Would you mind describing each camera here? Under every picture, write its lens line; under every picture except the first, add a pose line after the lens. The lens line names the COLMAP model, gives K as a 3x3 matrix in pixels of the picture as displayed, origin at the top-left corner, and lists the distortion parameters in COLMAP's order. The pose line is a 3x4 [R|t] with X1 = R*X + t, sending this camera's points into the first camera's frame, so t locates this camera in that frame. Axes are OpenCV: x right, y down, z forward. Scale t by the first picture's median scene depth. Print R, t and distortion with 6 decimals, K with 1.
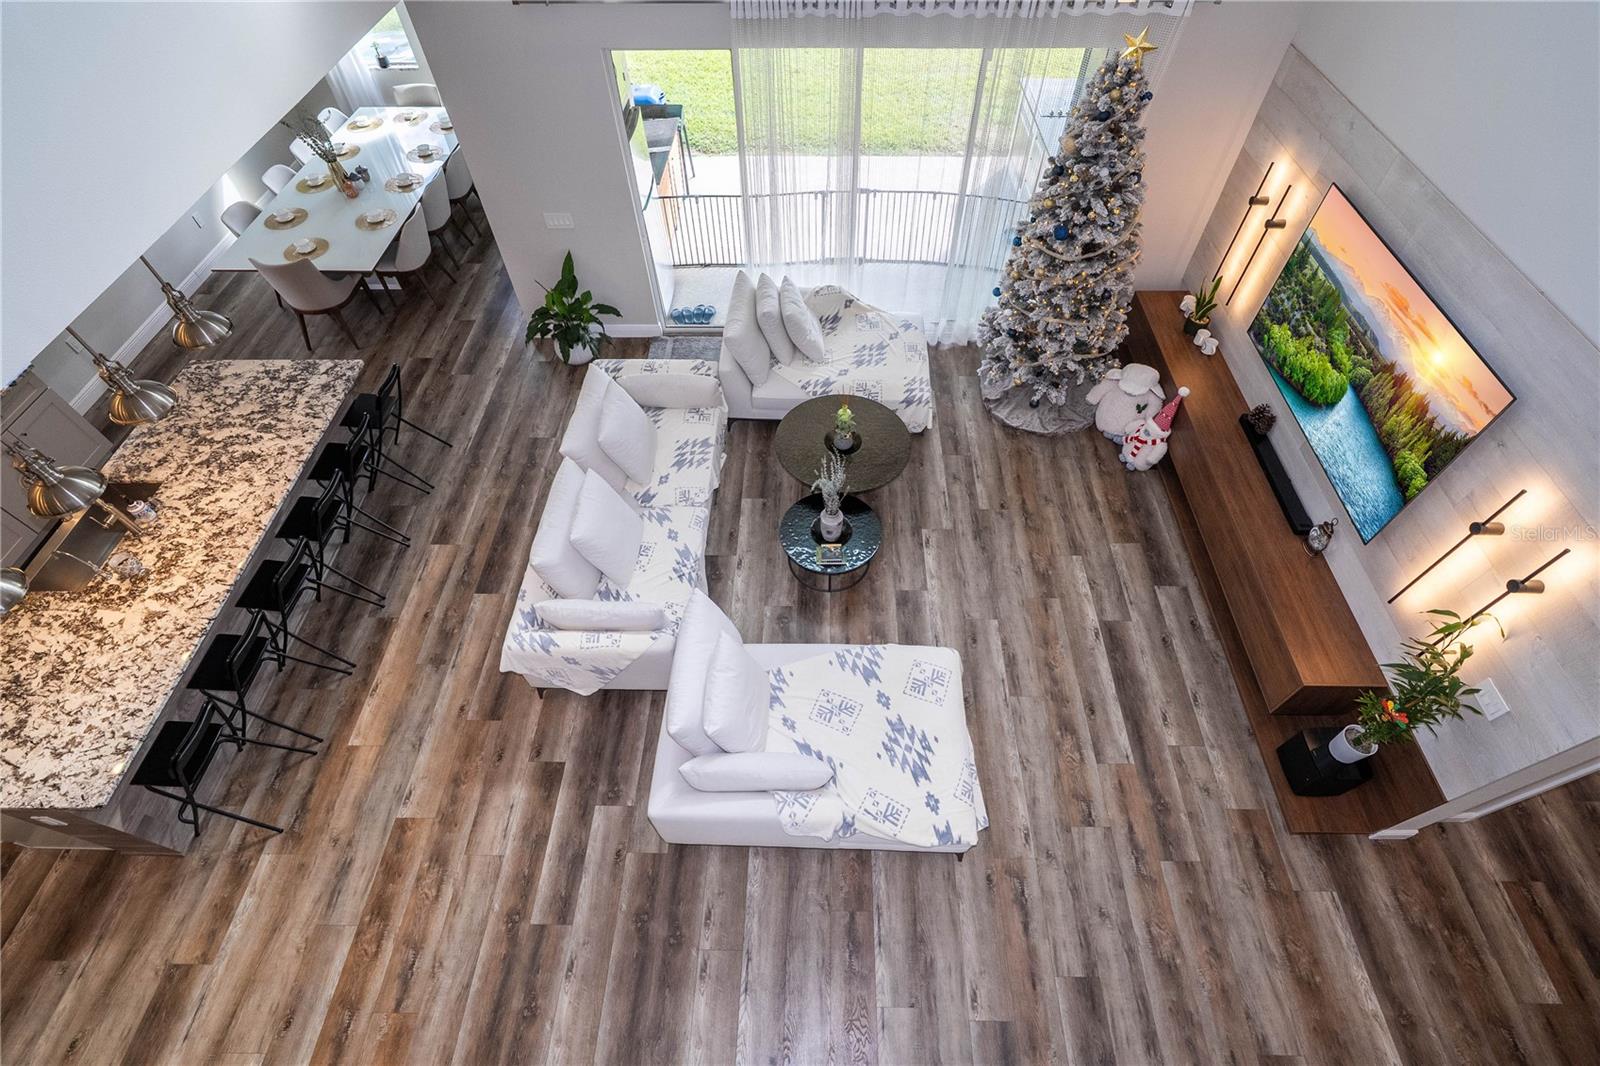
lens RADIAL K [[724.0, 0, 798.3], [0, 724.0, 529.5], [0, 0, 1]] dist [-0.005391, 0.002107]
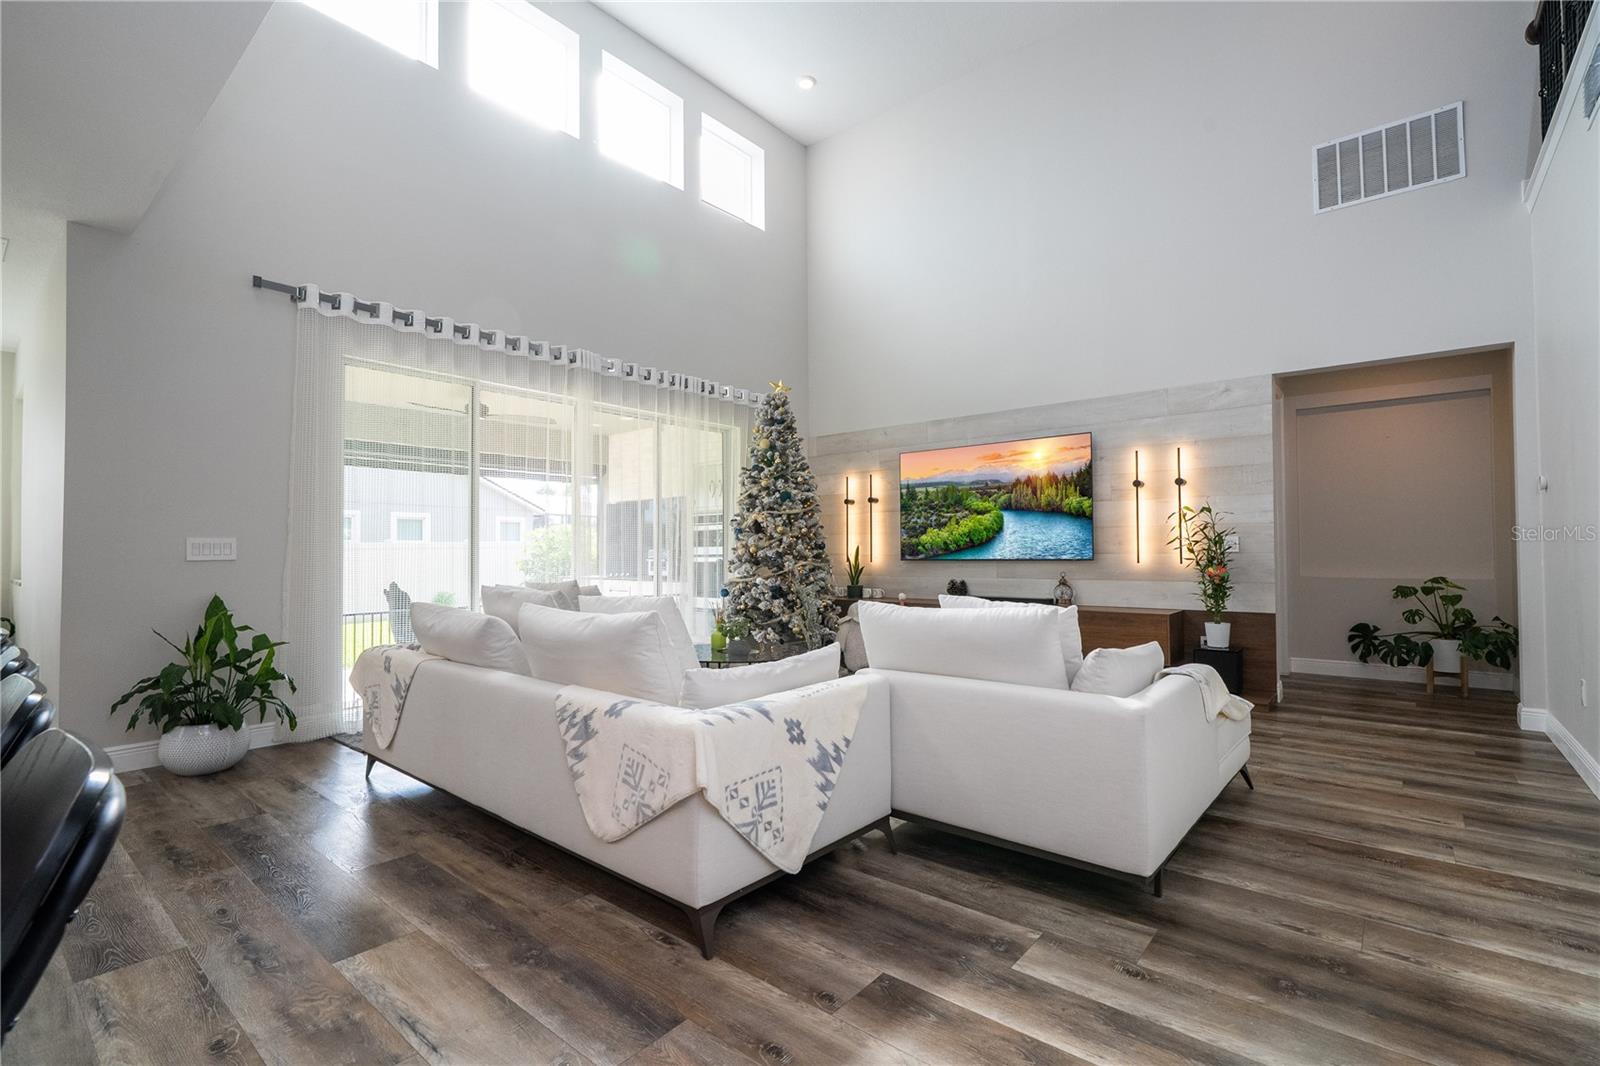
lens RADIAL K [[724.0, 0, 800.8], [0, 724.0, 540.7], [0, 0, 1]] dist [-0.005391, 0.002107]
pose [[0.623390, 0.032792, 0.781223, -0.756596], [0.617612, 0.592078, -0.517687, 0.391550], [-0.479521, 0.805213, 0.348842, 0.714025]]
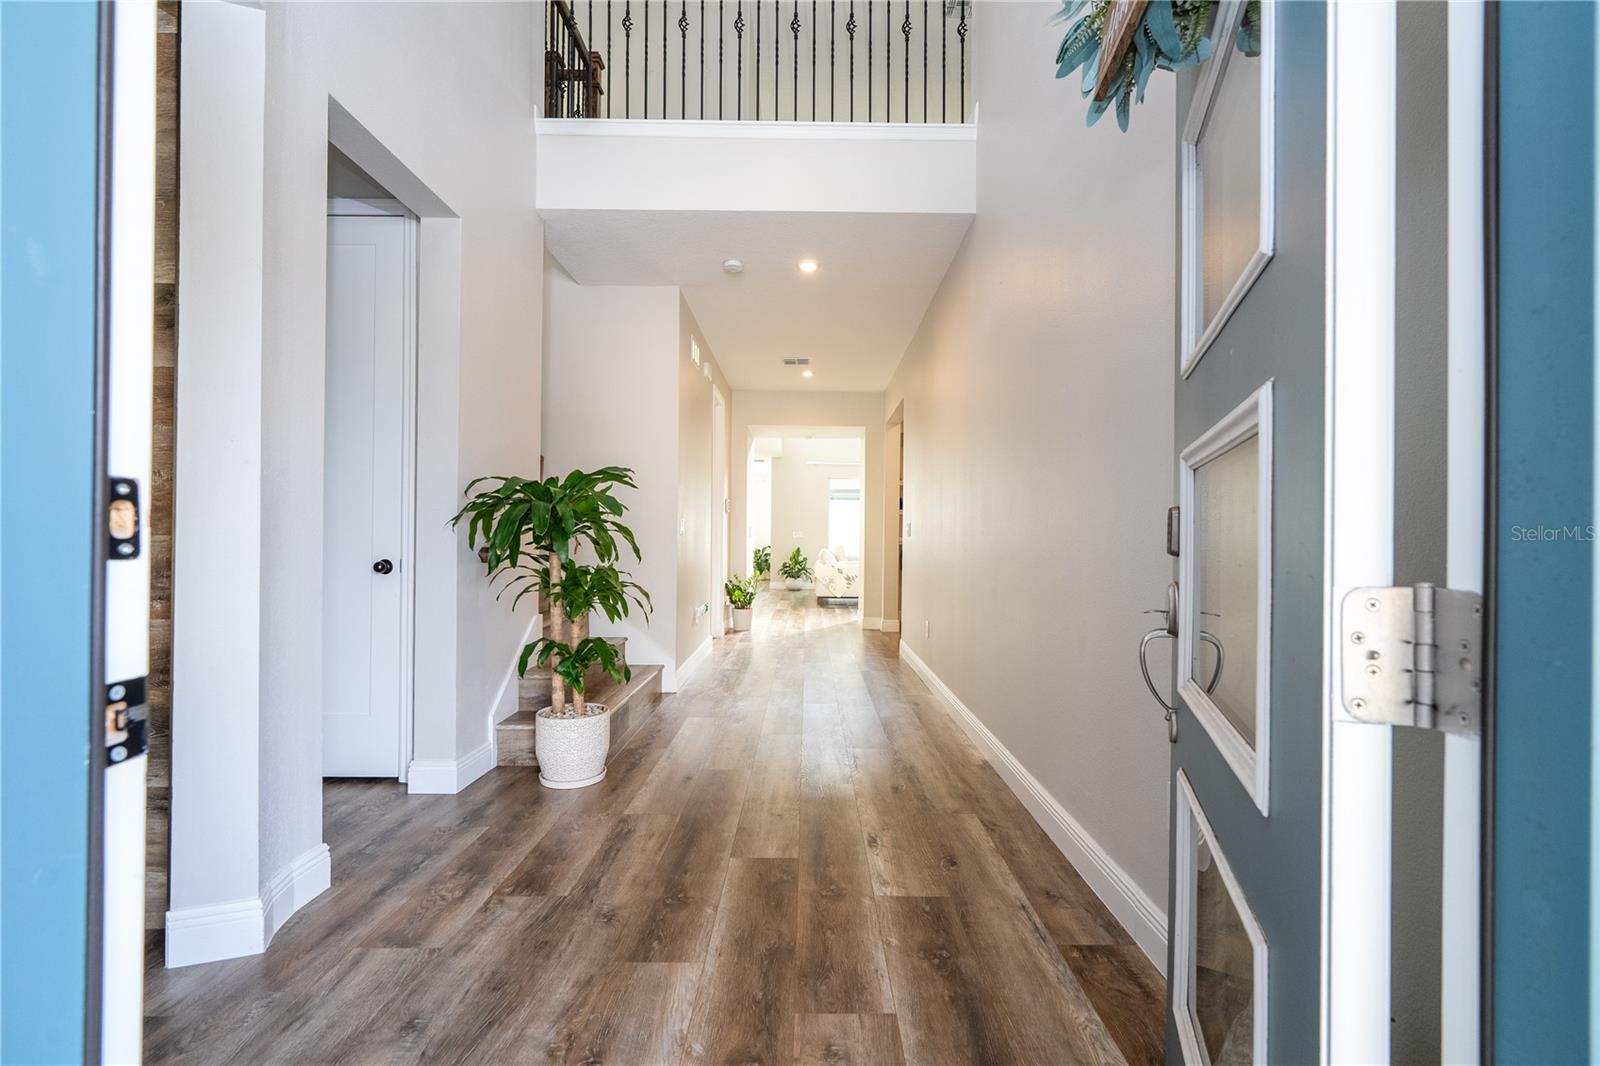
lens RADIAL K [[724.0, 0, 800.7], [0, 724.0, 534.2], [0, 0, 1]] dist [-0.005391, 0.002107]
pose [[0.999555, 0.022972, 0.019012, -0.540902], [0.001395, 0.600852, -0.799359, 2.417670], [-0.029787, 0.799030, 0.600553, -0.824878]]
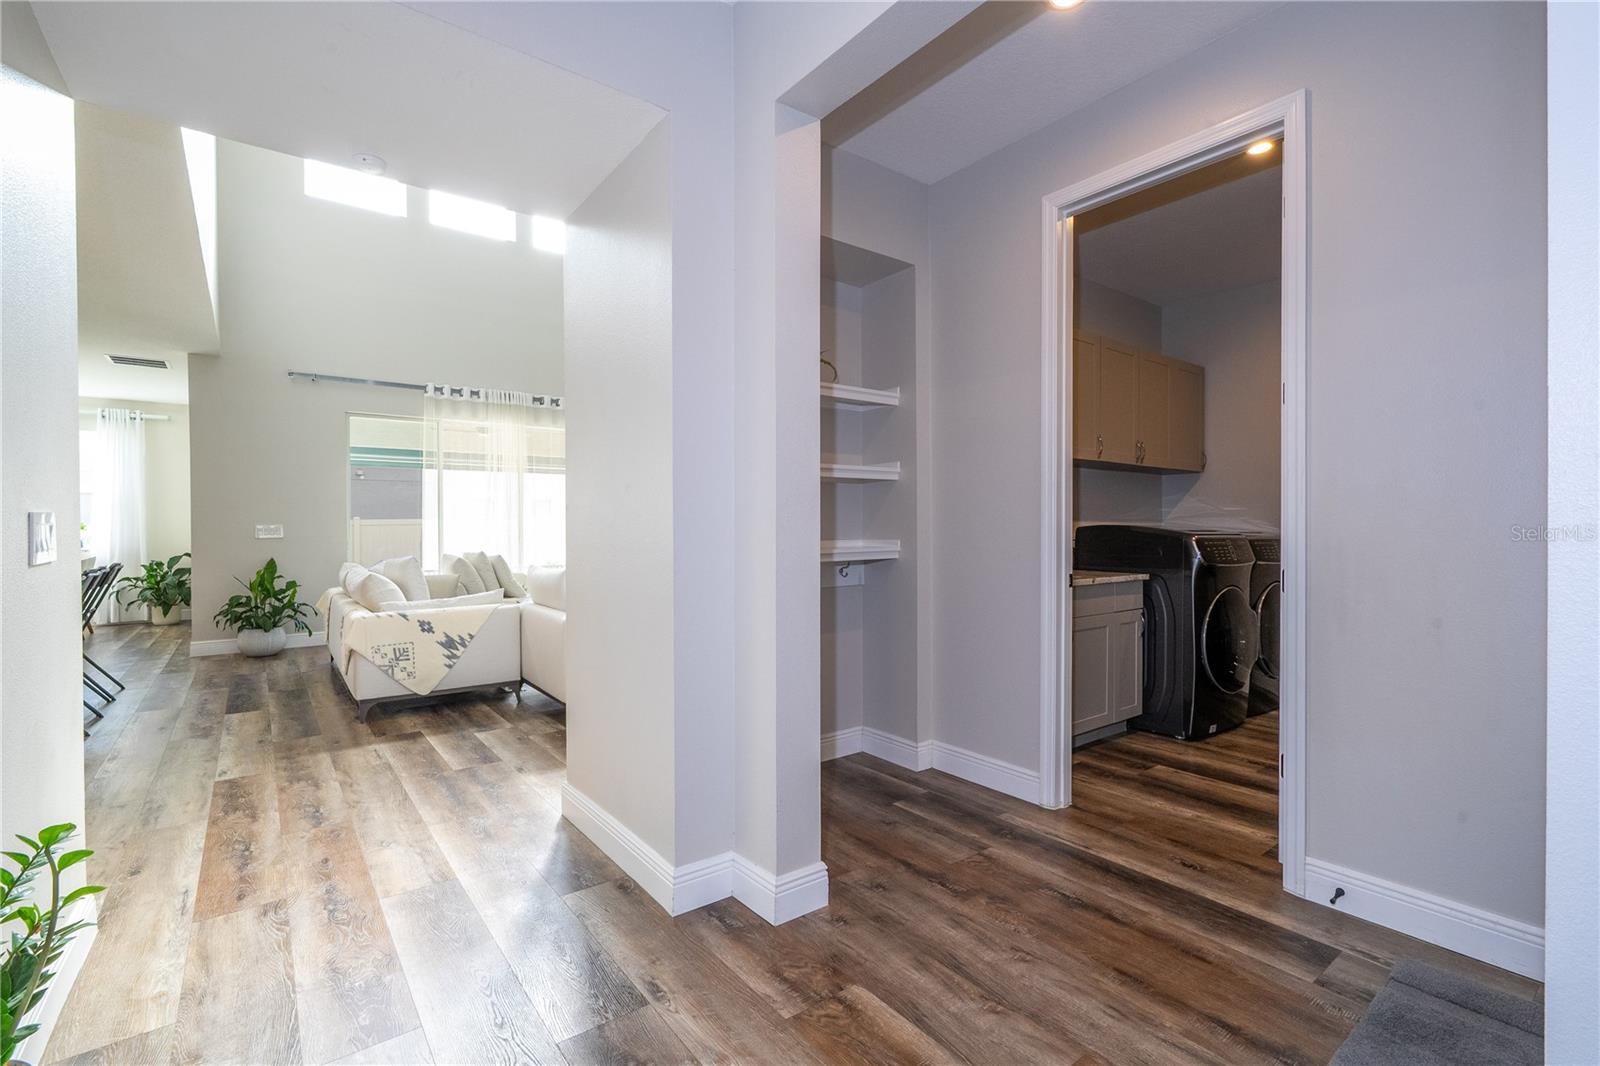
lens RADIAL K [[724.0, 0, 814.5], [0, 724.0, 531.8], [0, 0, 1]] dist [-0.005391, 0.002107]
pose [[0.770606, 0.011316, 0.637211, -0.580486], [0.501043, 0.607140, -0.616715, 1.111730], [-0.393855, 0.794515, 0.462196, 0.139807]]
